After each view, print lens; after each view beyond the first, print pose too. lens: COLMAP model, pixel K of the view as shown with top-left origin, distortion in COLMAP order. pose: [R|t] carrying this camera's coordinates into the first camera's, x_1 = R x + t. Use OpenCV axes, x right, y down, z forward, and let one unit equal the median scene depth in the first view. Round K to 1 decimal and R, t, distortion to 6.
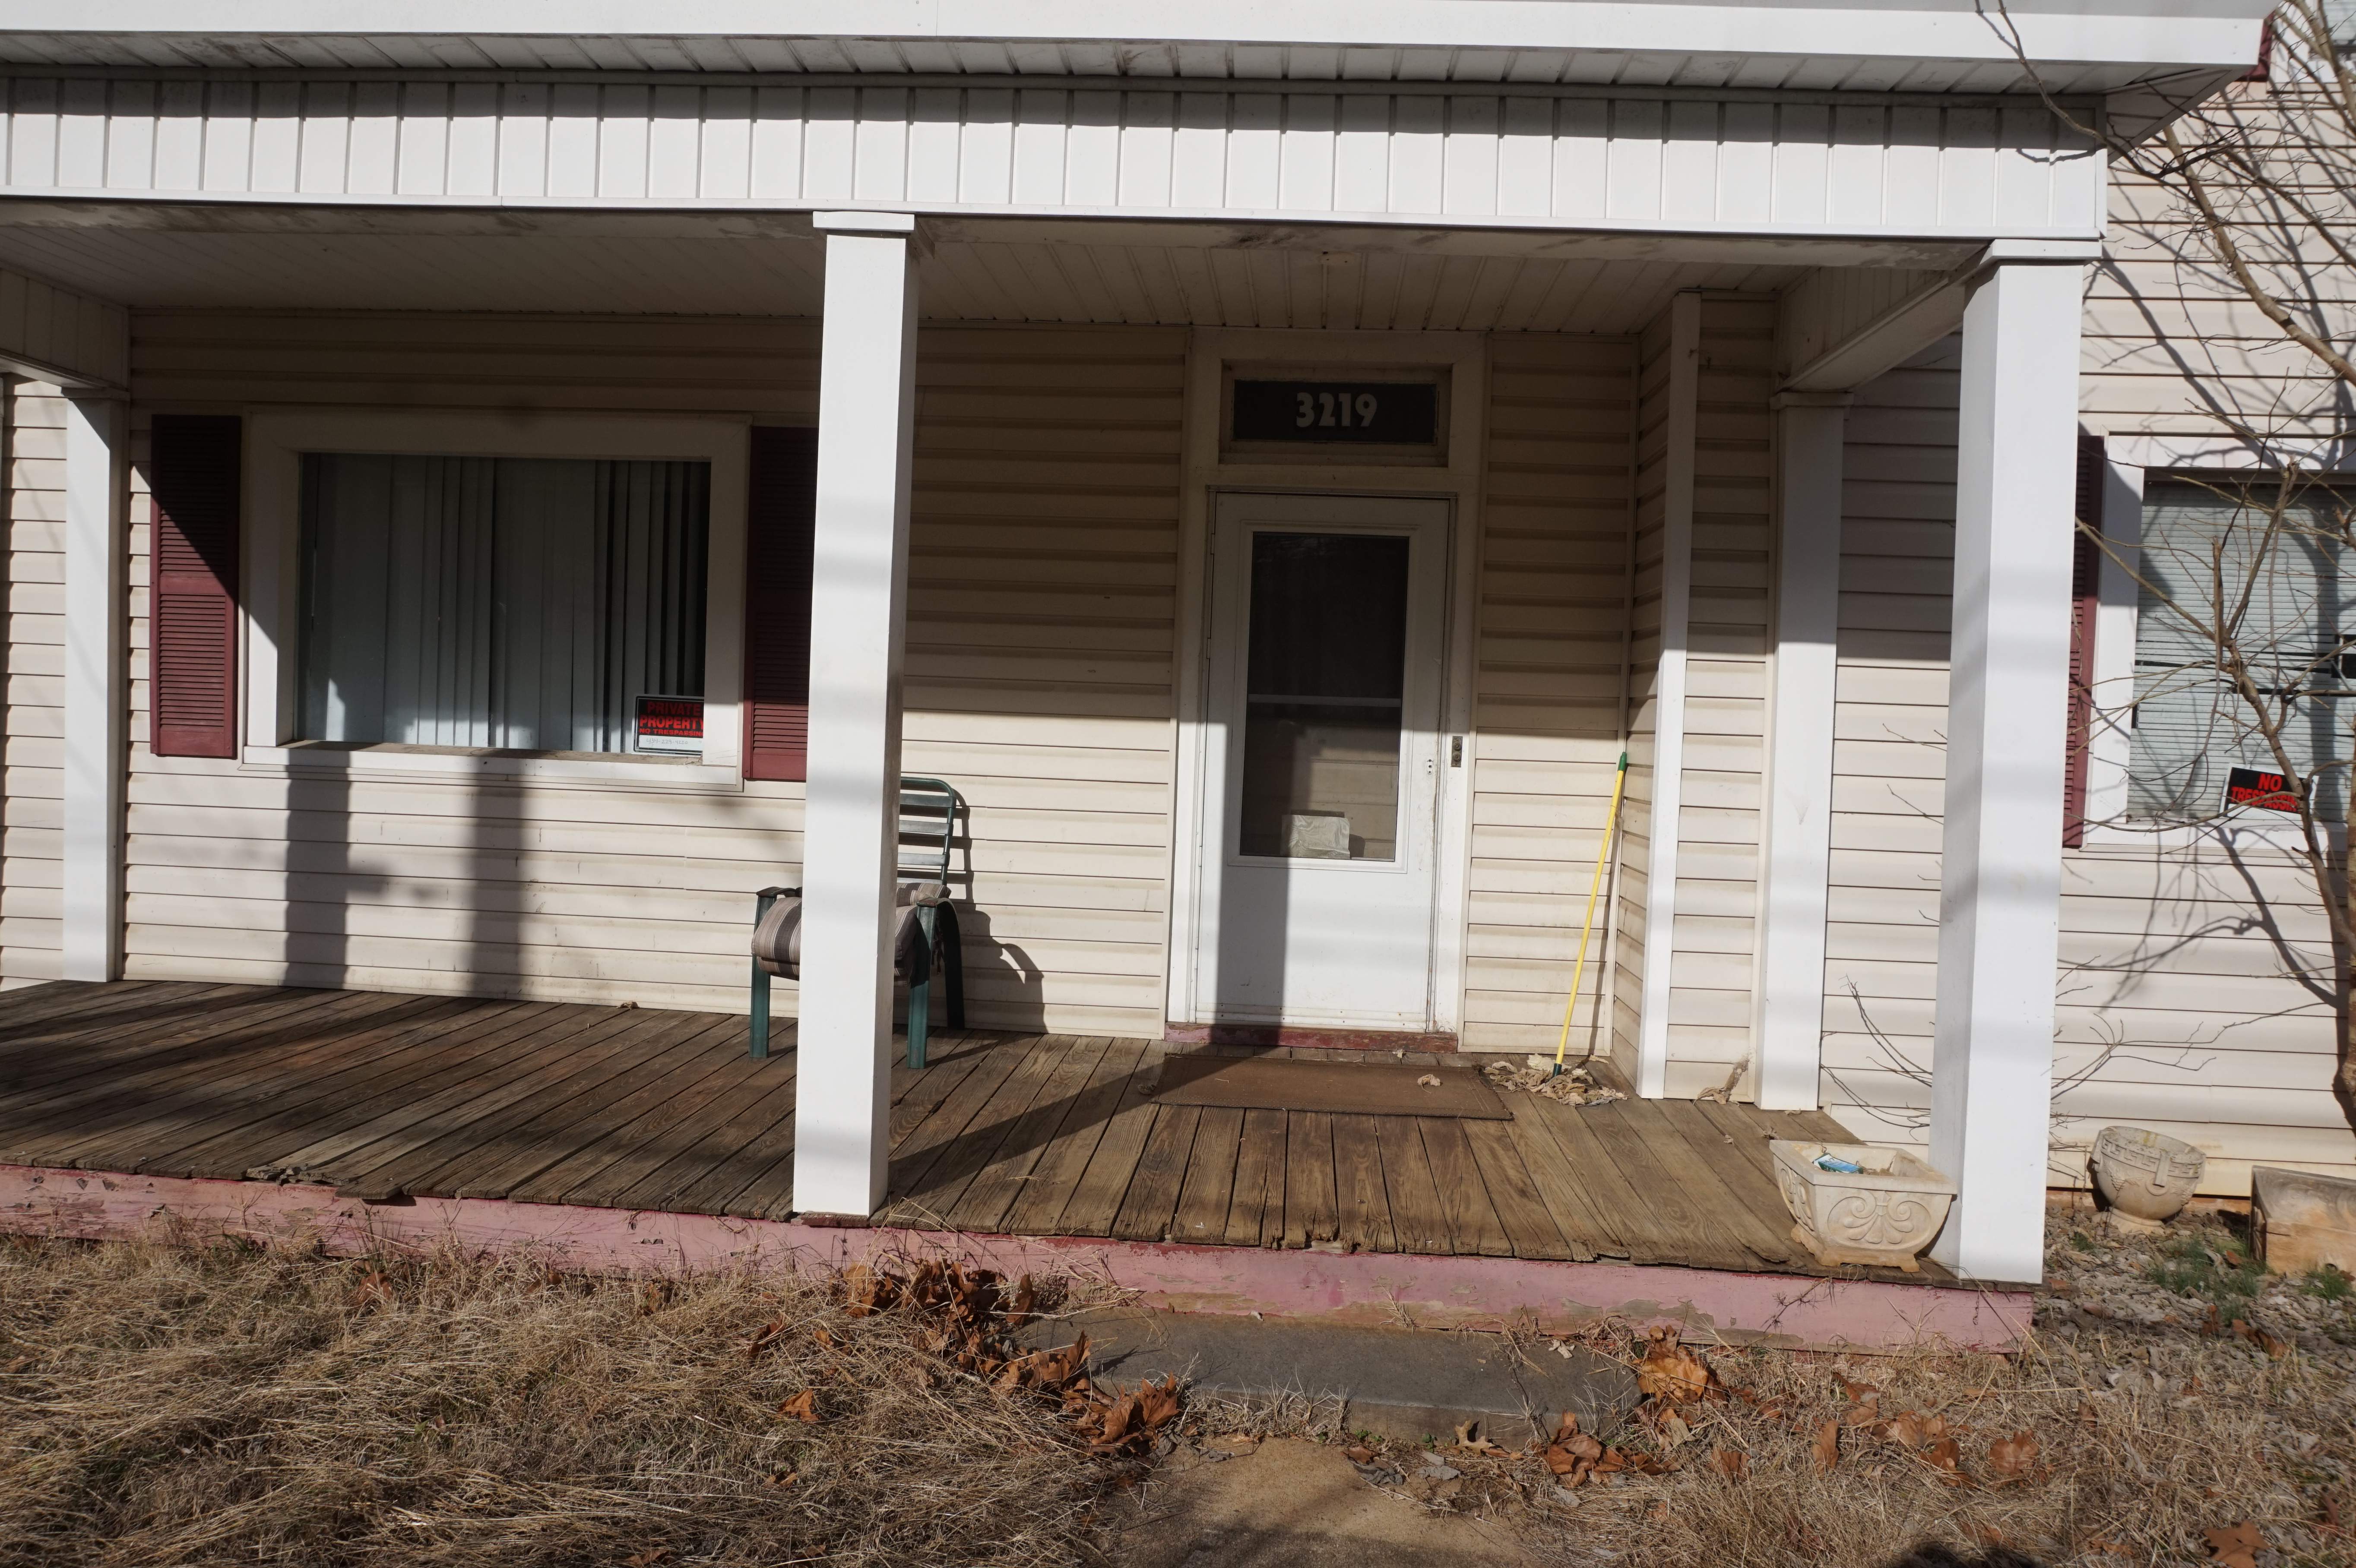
lens RADIAL K [[1583.0, 0, 1171.3], [0, 1583.0, 781.8], [0, 0, 1]] dist [-0.063274, 0.059578]
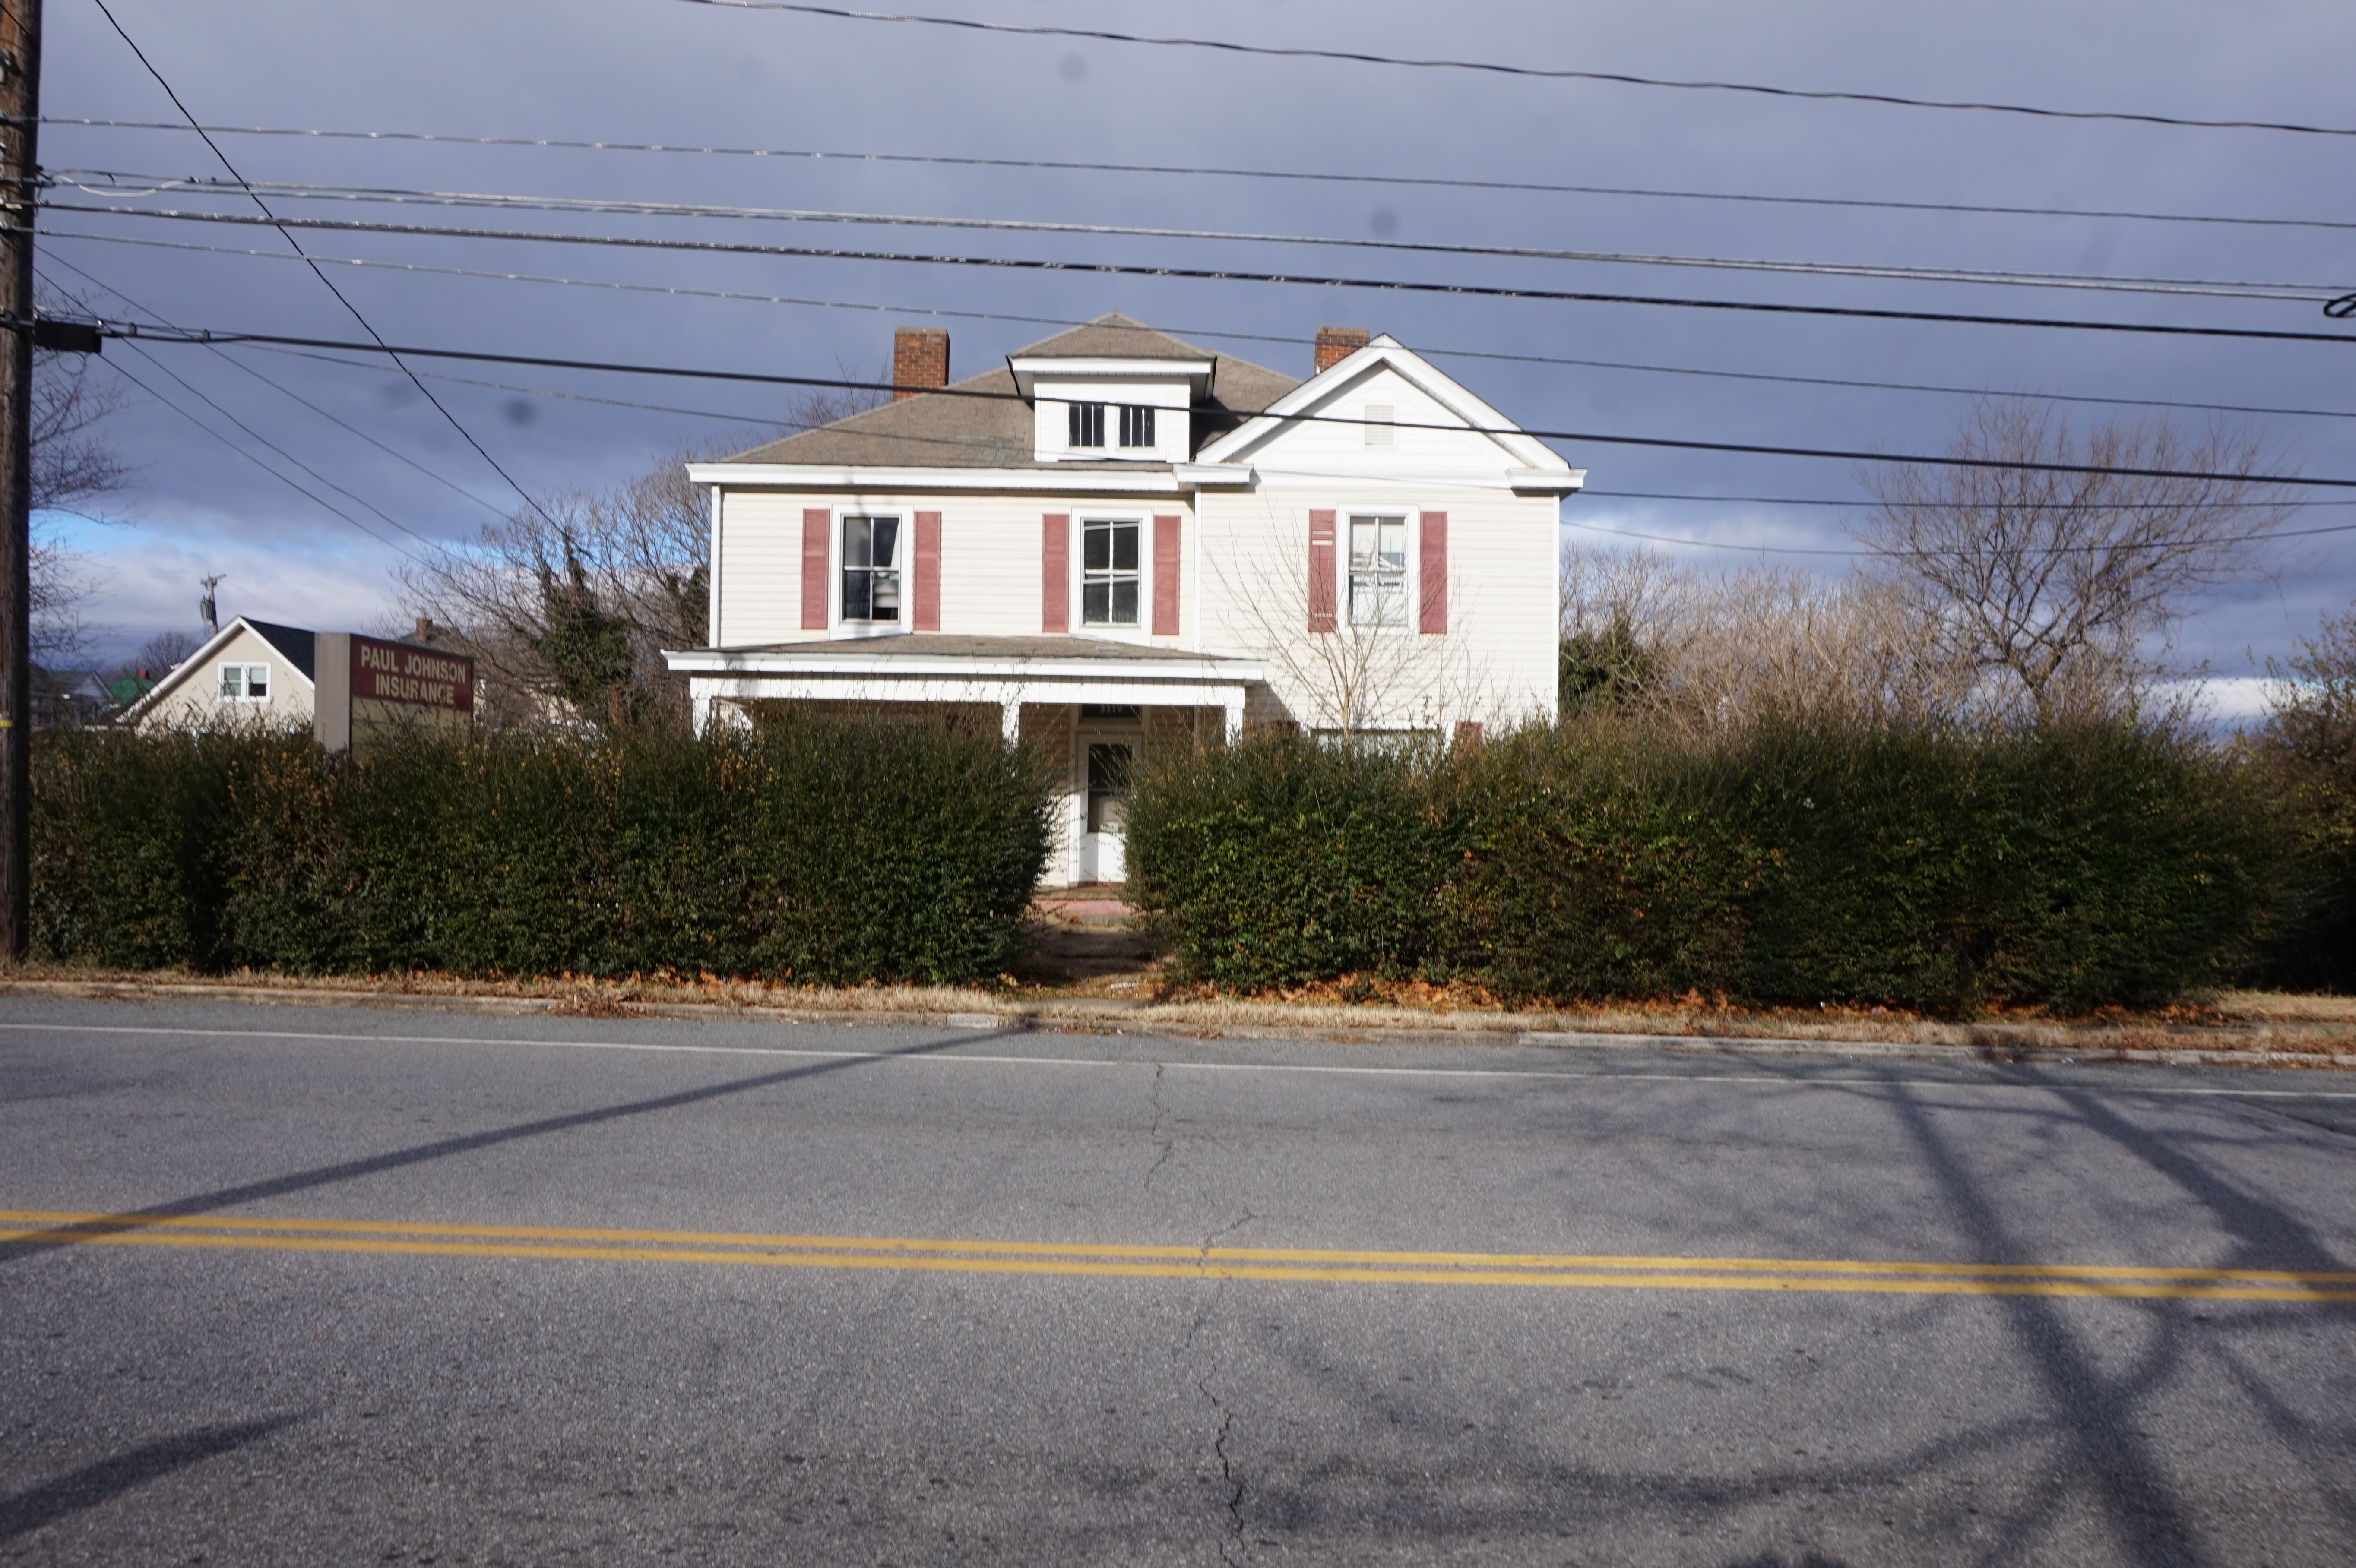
lens RADIAL K [[1589.7, 0, 1181.2], [0, 1589.7, 777.2], [0, 0, 1]] dist [-0.044840, 0.034269]
pose [[0.996634, -0.024228, 0.078317, -0.024865], [0.025493, 0.999559, -0.015197, -0.022856], [-0.077914, 0.017142, 0.996813, -2.739519]]
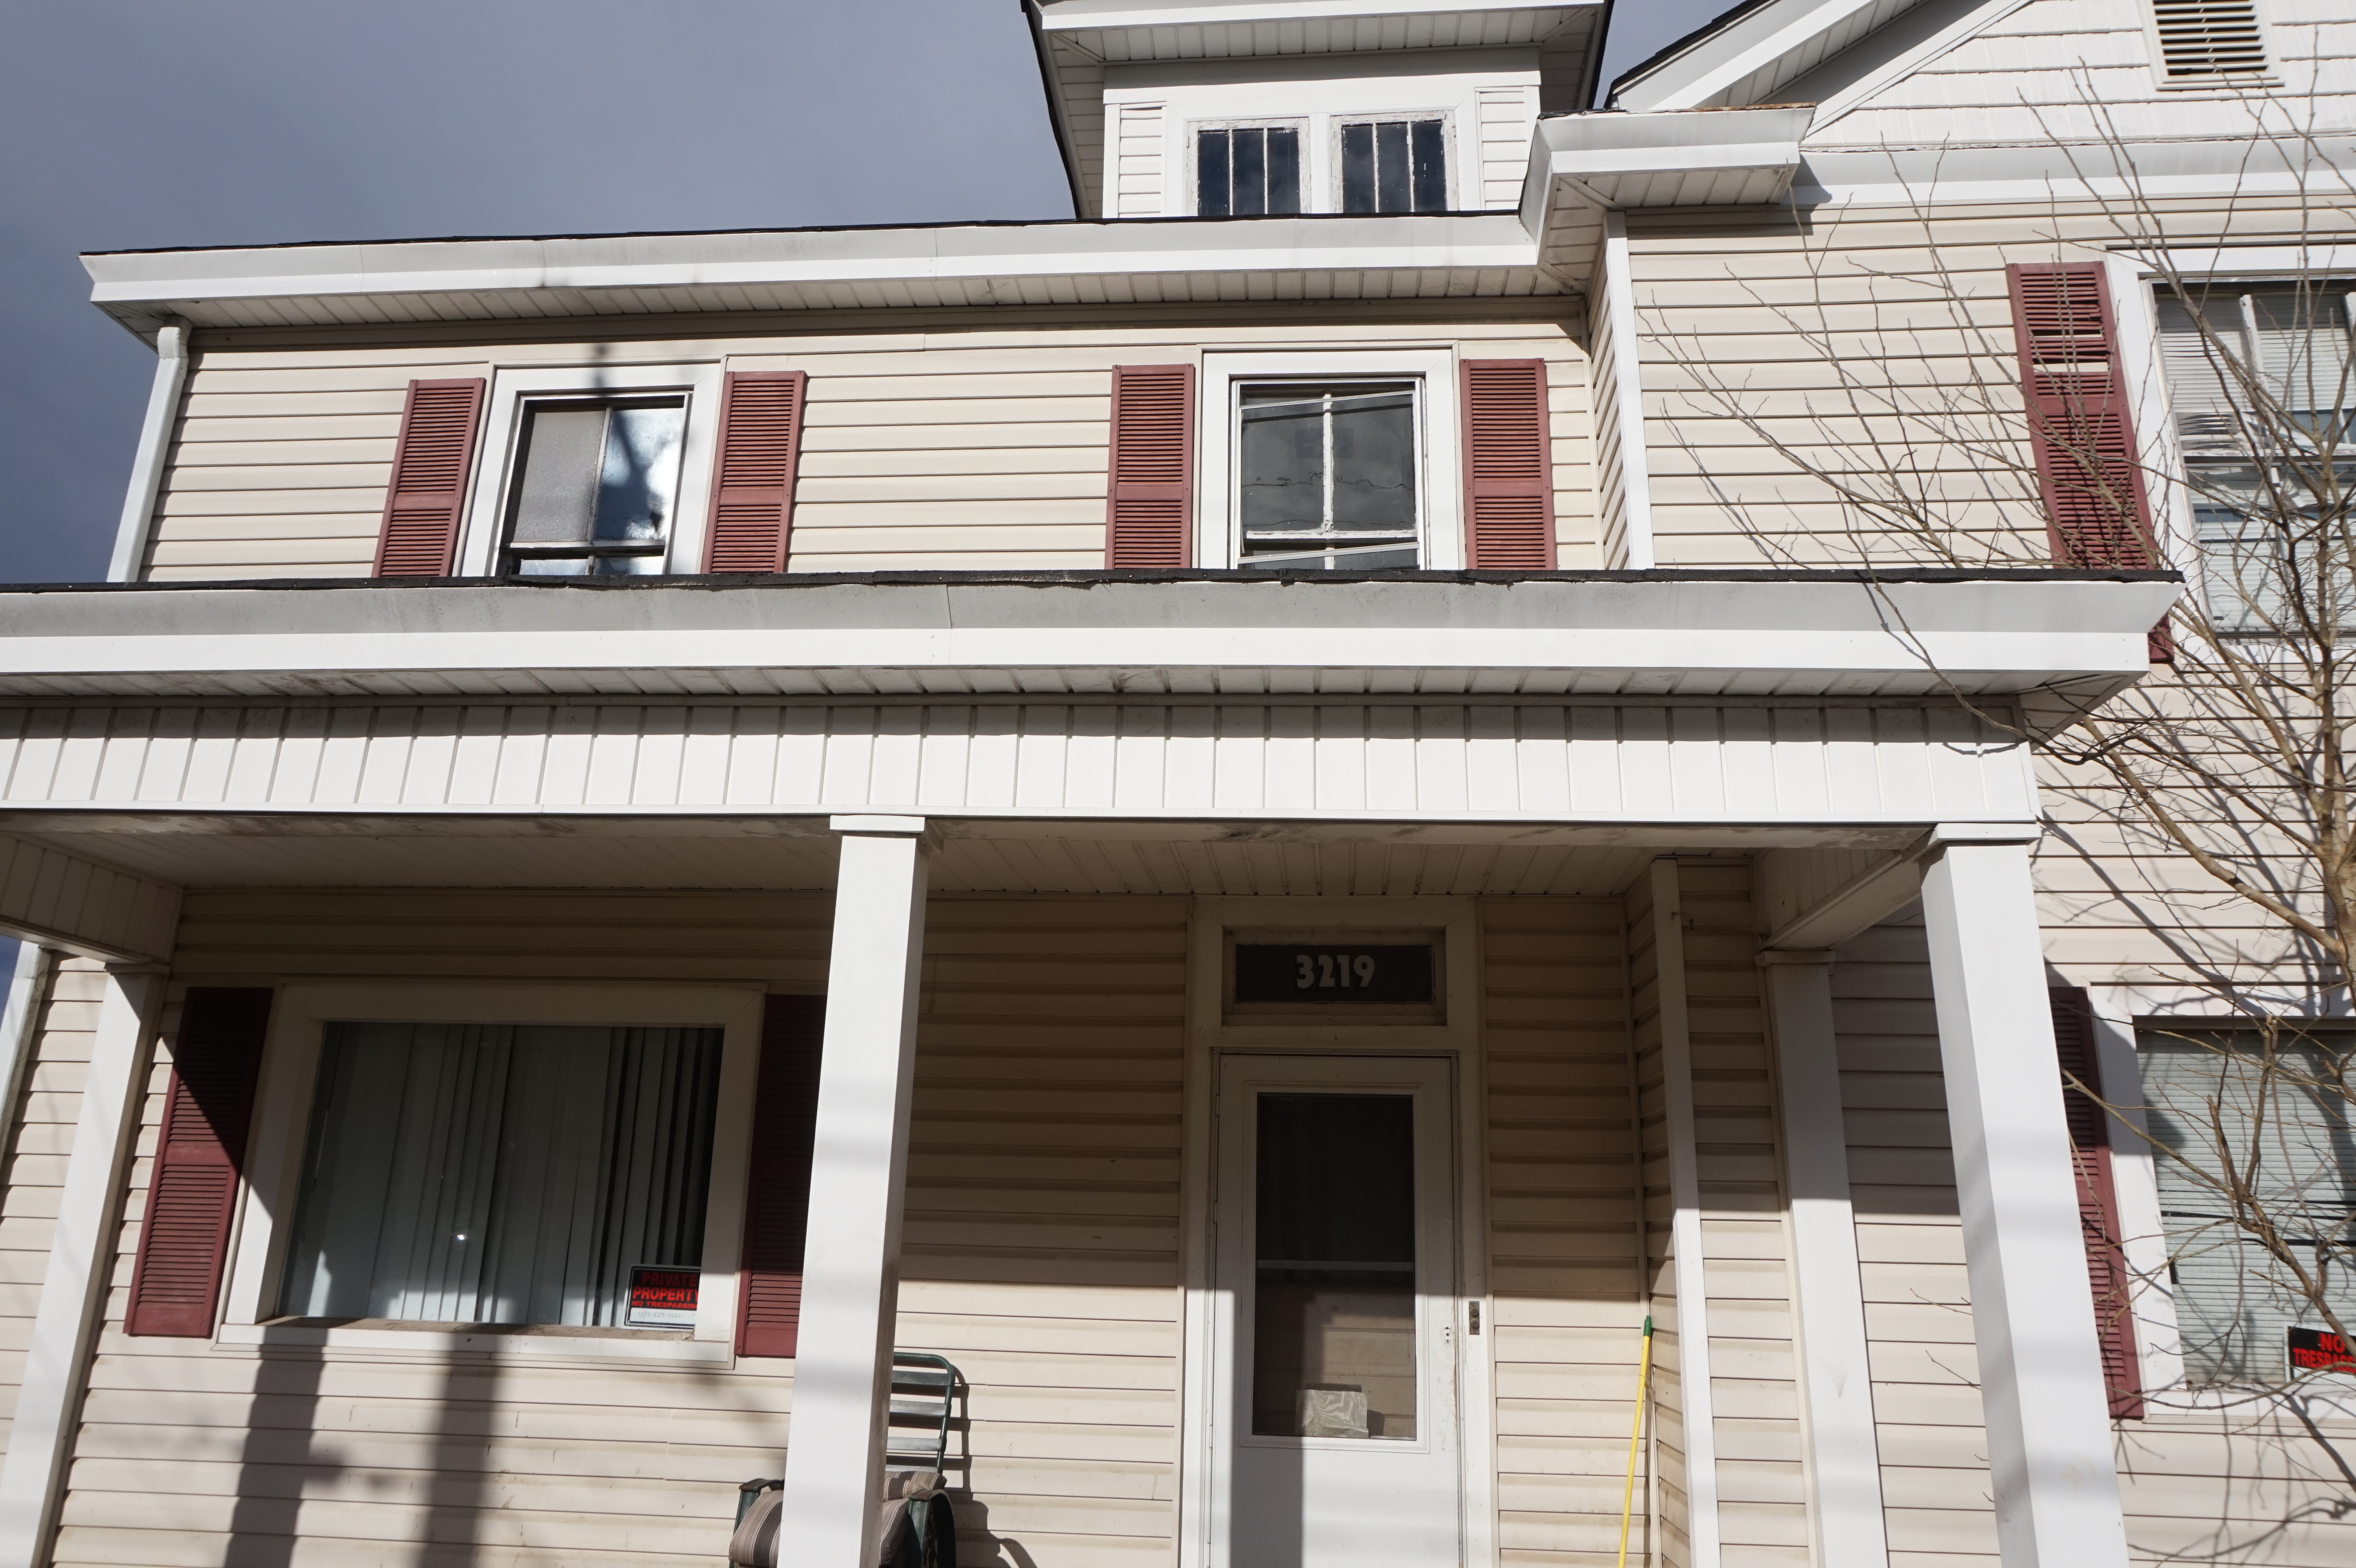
lens RADIAL K [[1589.7, 0, 1181.2], [0, 1589.7, 777.2], [0, 0, 1]] dist [-0.044840, 0.034269]
pose [[0.999871, -0.014269, -0.007338, 0.014200], [0.011198, 0.948094, -0.317794, -0.029257], [0.011492, 0.317670, 0.948132, -0.025023]]
